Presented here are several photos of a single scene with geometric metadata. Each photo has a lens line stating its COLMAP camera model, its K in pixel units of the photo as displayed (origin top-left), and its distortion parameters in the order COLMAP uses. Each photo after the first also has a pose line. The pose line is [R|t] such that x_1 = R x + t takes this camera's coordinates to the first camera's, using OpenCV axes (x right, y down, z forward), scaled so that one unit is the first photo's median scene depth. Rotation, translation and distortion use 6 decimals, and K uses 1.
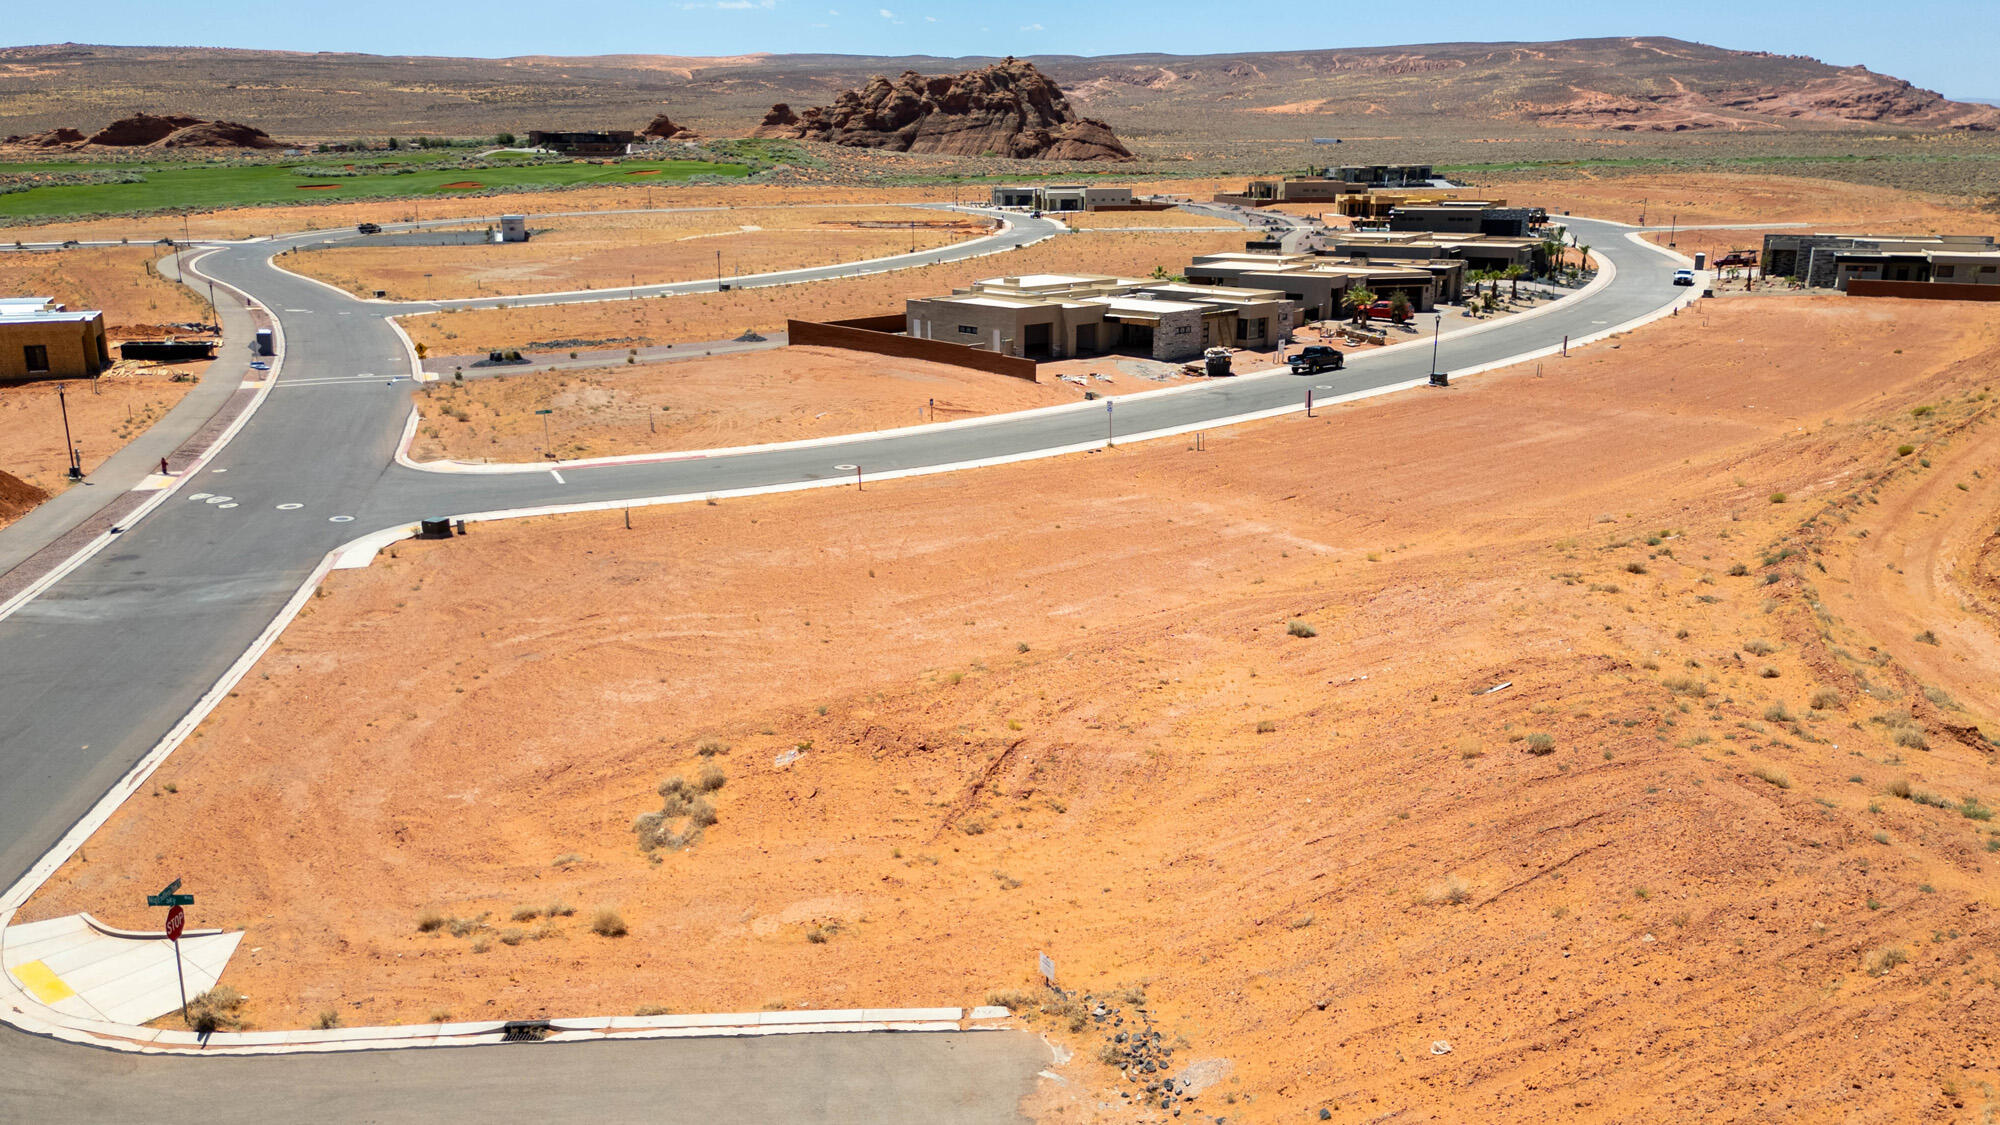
lens RADIAL K [[1579.8, 0, 987.6], [0, 1579.8, 566.2], [0, 0, 1]] dist [0.086828, -0.092974]
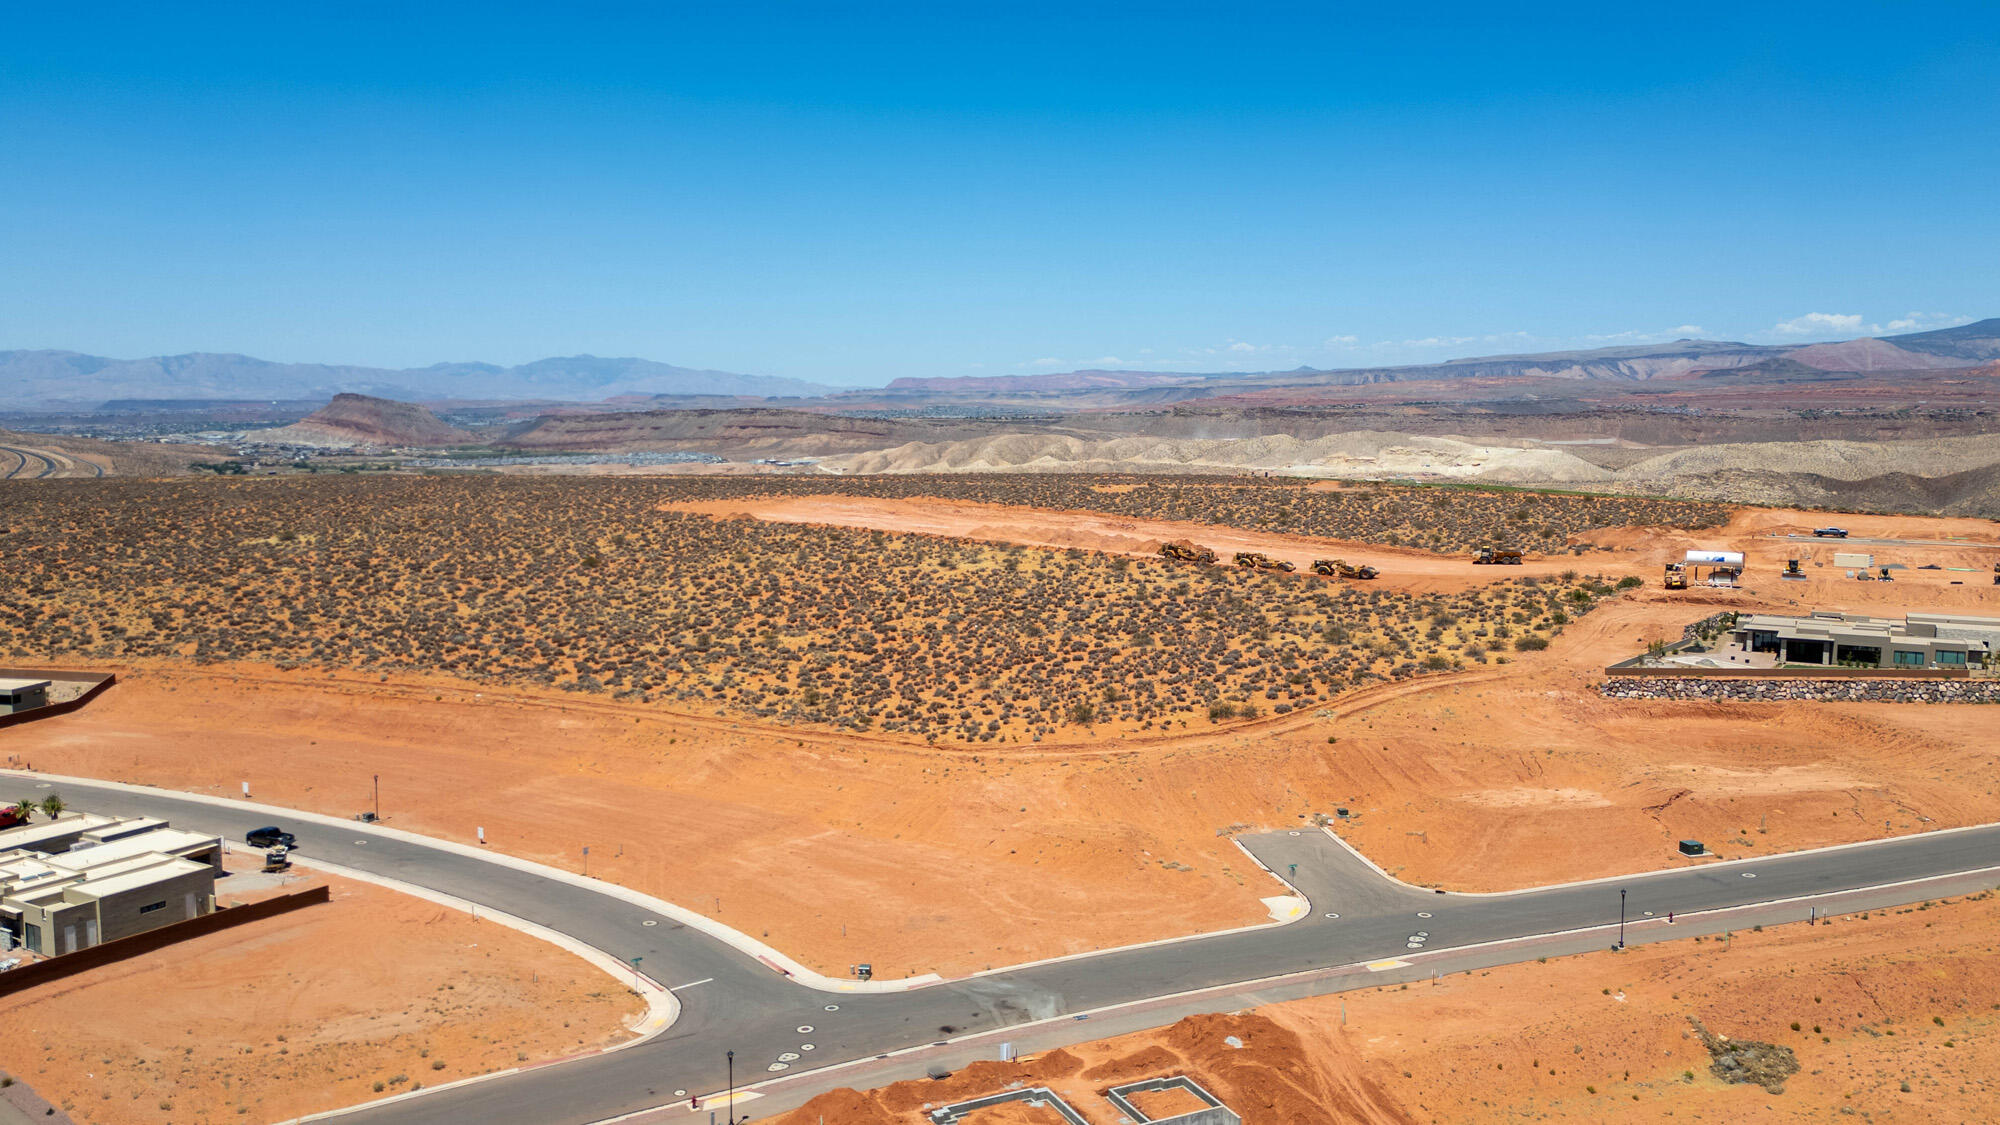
lens RADIAL K [[1579.8, 0, 1001.2], [0, 1579.8, 556.5], [0, 0, 1]] dist [0.086828, -0.092974]
pose [[-0.267178, -0.101815, 0.958254, -0.204310], [0.246662, 0.954049, 0.170142, -0.072928], [-0.931544, 0.281822, -0.229787, 0.115180]]
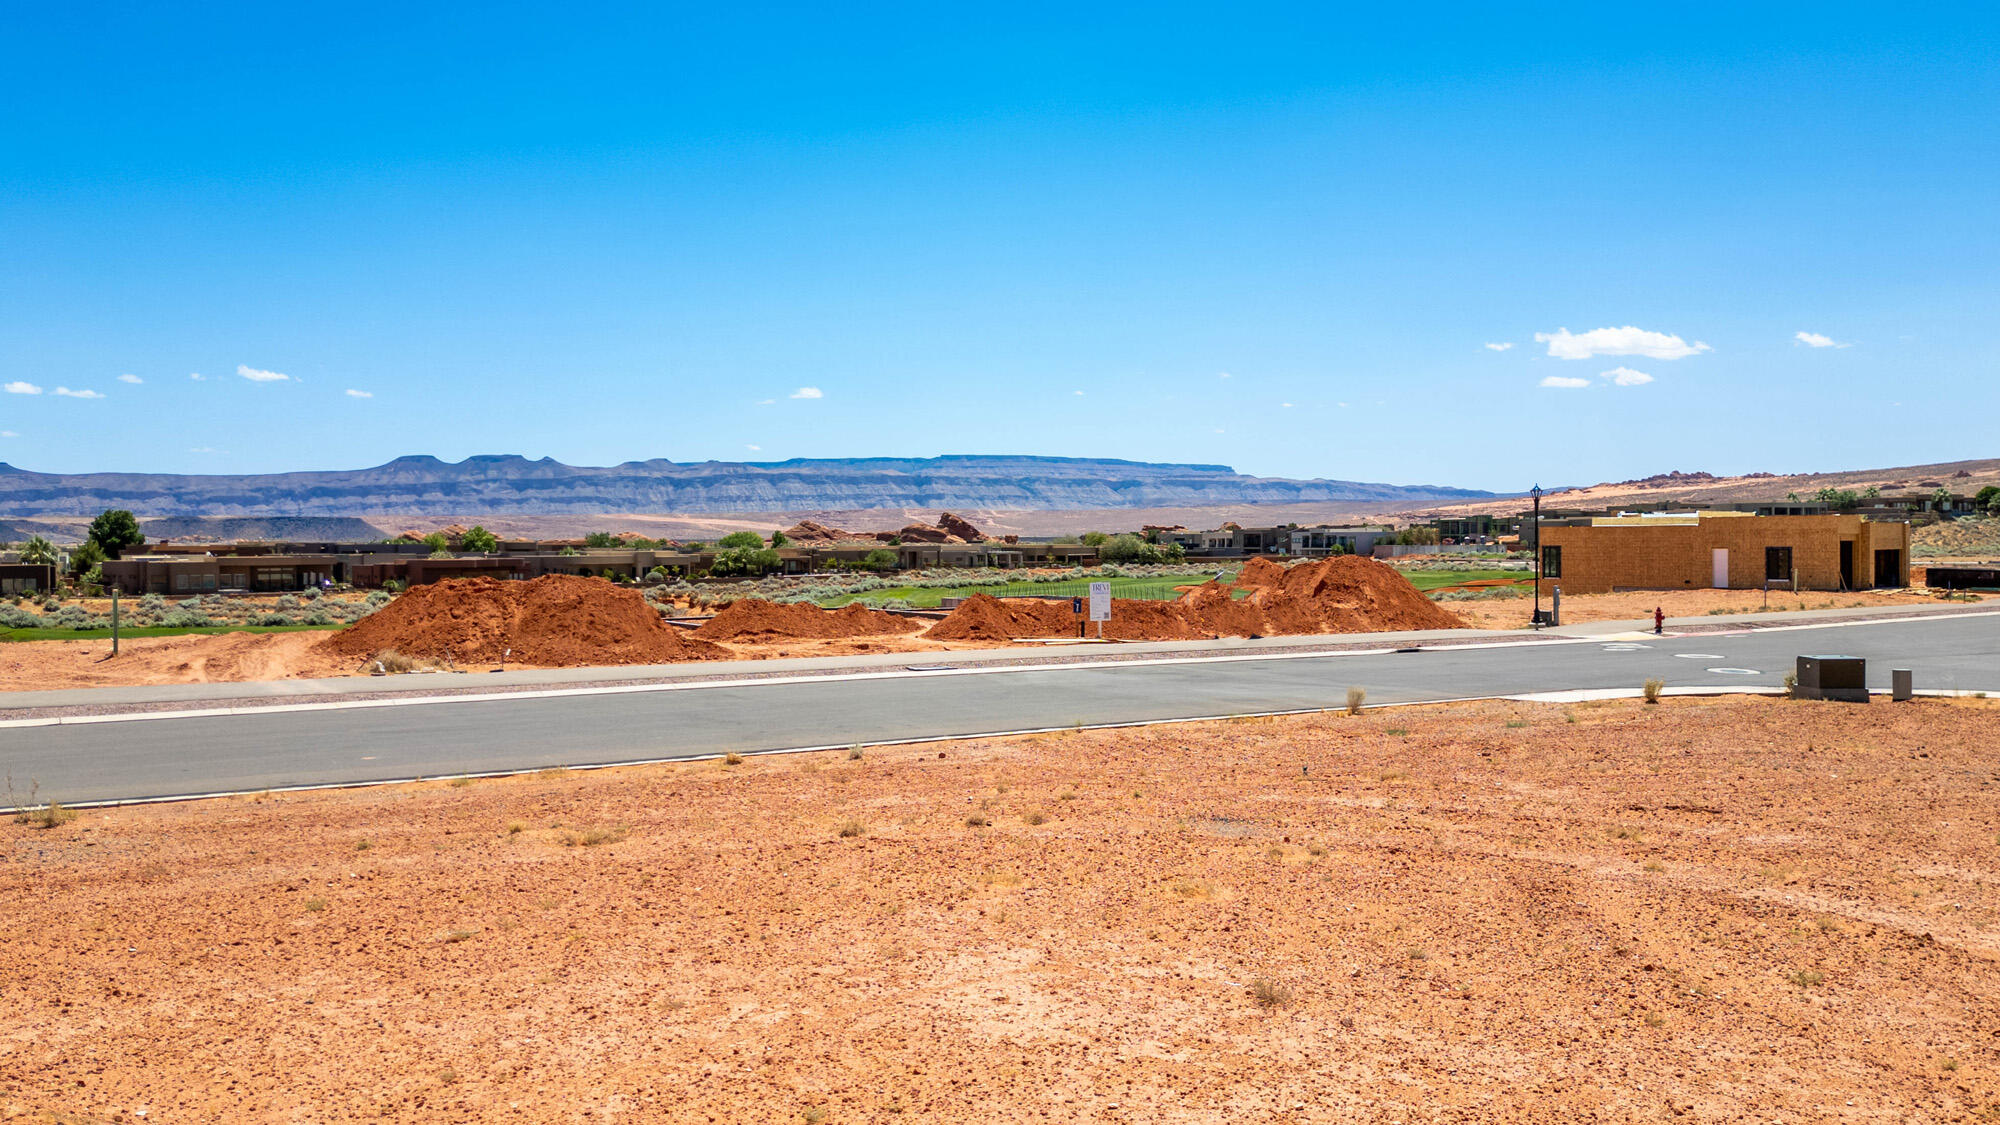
lens RADIAL K [[1579.8, 0, 995.9], [0, 1579.8, 556.5], [0, 0, 1]] dist [0.086828, -0.092974]
pose [[0.368865, 0.006028, -0.929464, -0.003226], [-0.233662, 0.968467, -0.086450, 0.003378], [0.899634, 0.249069, 0.358642, 0.065045]]
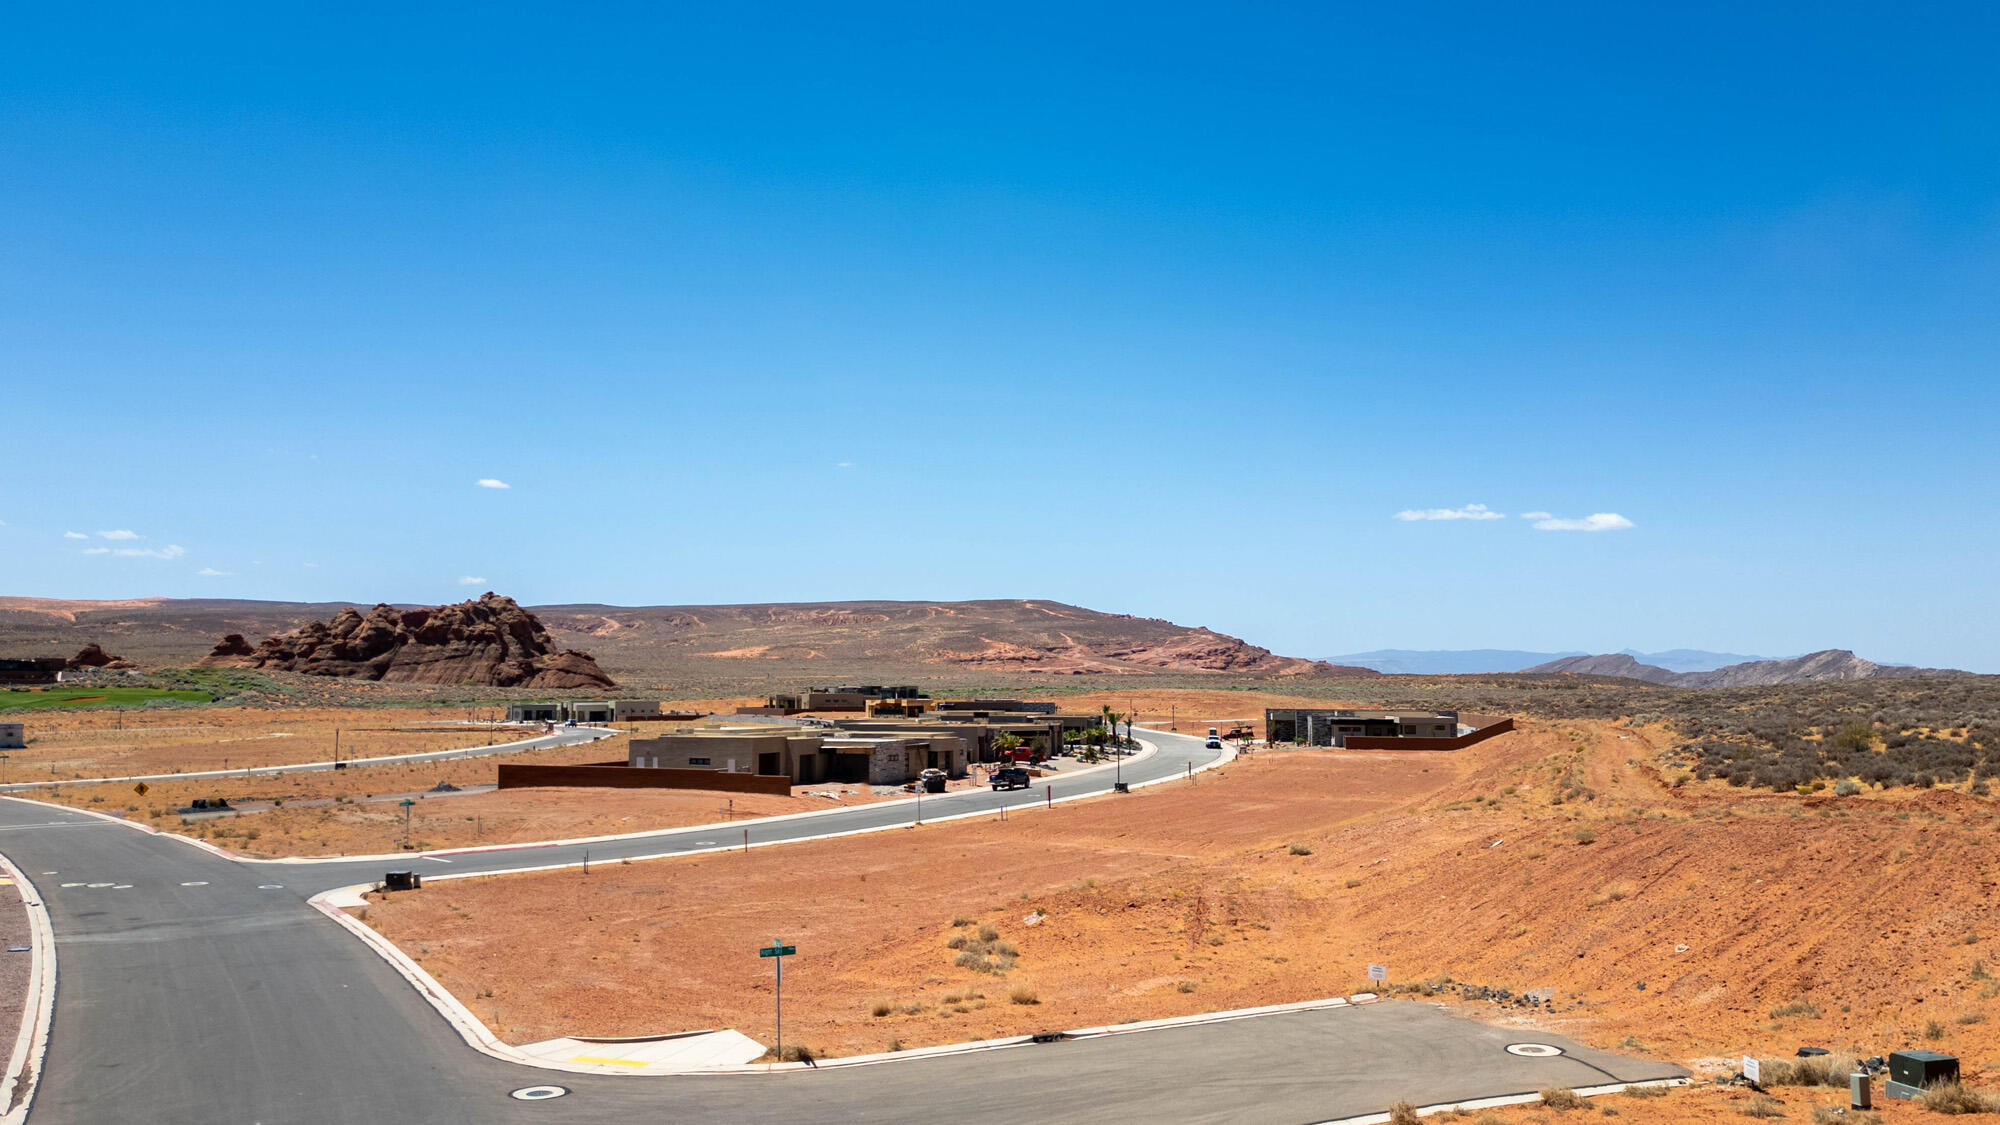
lens RADIAL K [[1579.8, 0, 989.7], [0, 1579.8, 561.1], [0, 0, 1]] dist [0.086828, -0.092974]
pose [[0.939522, 0.027513, 0.341382, -0.035055], [0.088406, 0.943507, -0.319342, 0.014809], [-0.330882, 0.330209, 0.884013, -0.011693]]
